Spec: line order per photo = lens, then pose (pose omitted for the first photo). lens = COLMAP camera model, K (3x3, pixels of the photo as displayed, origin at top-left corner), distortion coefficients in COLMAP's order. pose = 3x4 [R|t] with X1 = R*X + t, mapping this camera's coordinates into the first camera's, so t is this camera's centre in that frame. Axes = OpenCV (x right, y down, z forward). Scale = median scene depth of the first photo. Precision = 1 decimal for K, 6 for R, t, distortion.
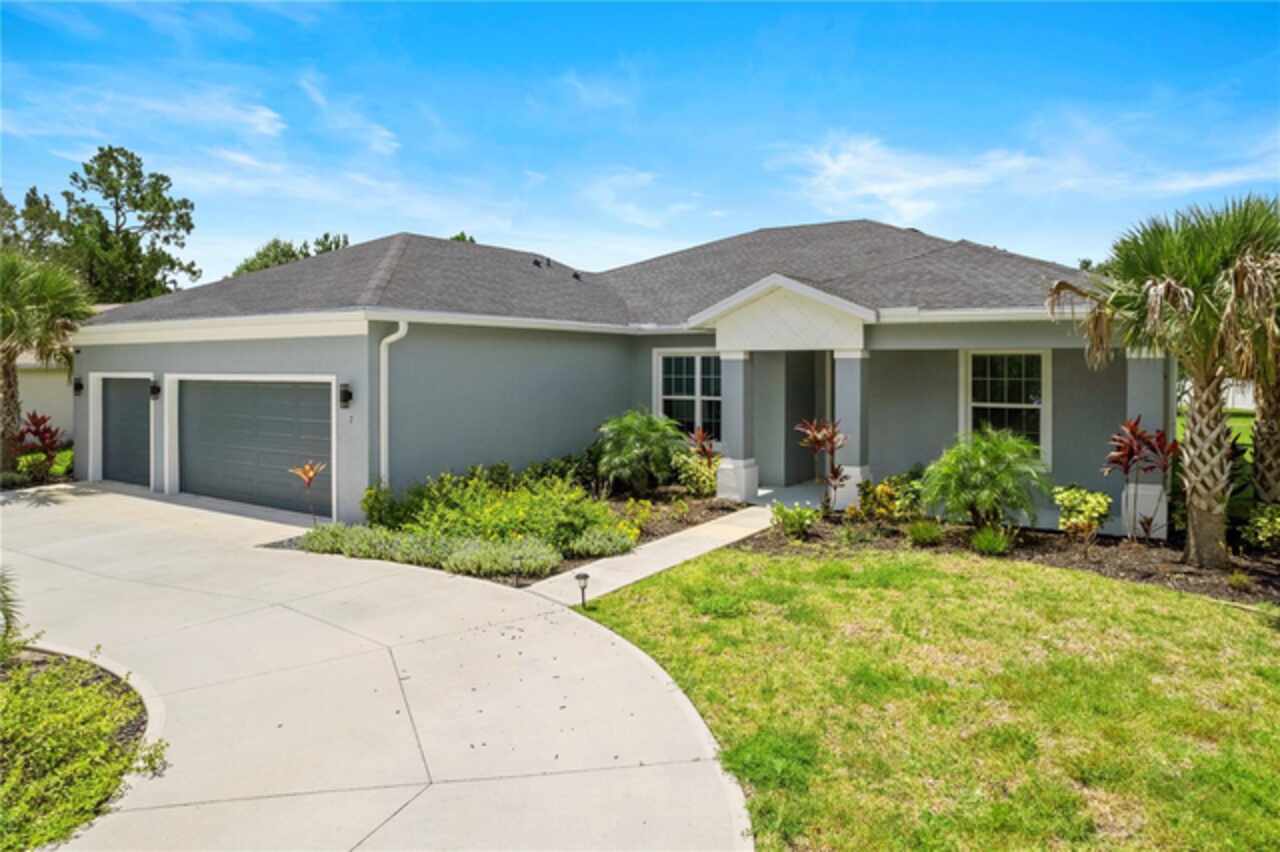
lens RADIAL K [[832.8, 0, 637.3], [0, 832.8, 378.4], [0, 0, 1]] dist [-0.033112, 0.001590]
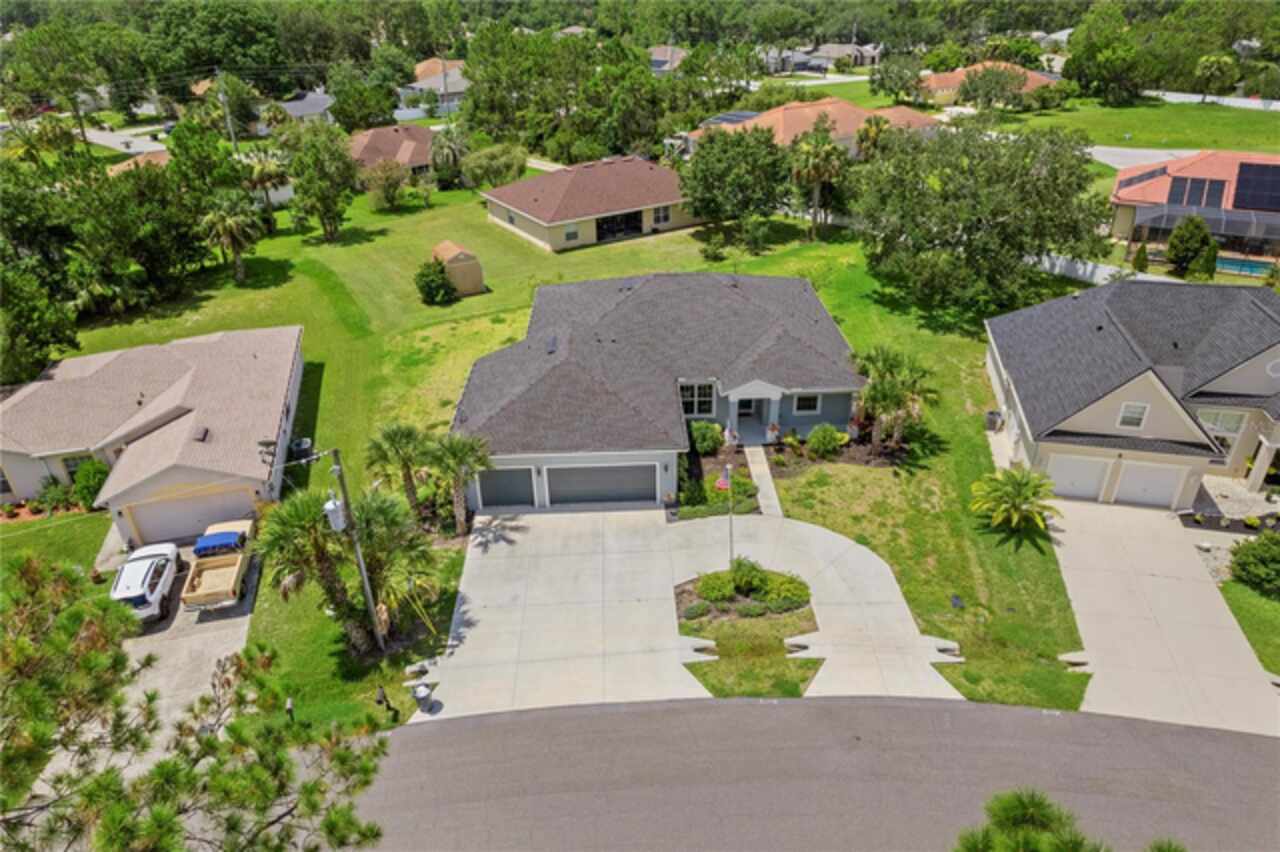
lens RADIAL K [[808.8, 0, 645.7], [0, 808.8, 423.7], [0, 0, 1]] dist [-0.035697, 0.002228]
pose [[0.811199, -0.291896, 0.506708, -2.009638], [0.022694, 0.881570, 0.471508, -1.635371], [-0.584330, -0.370987, 0.721753, -1.100163]]
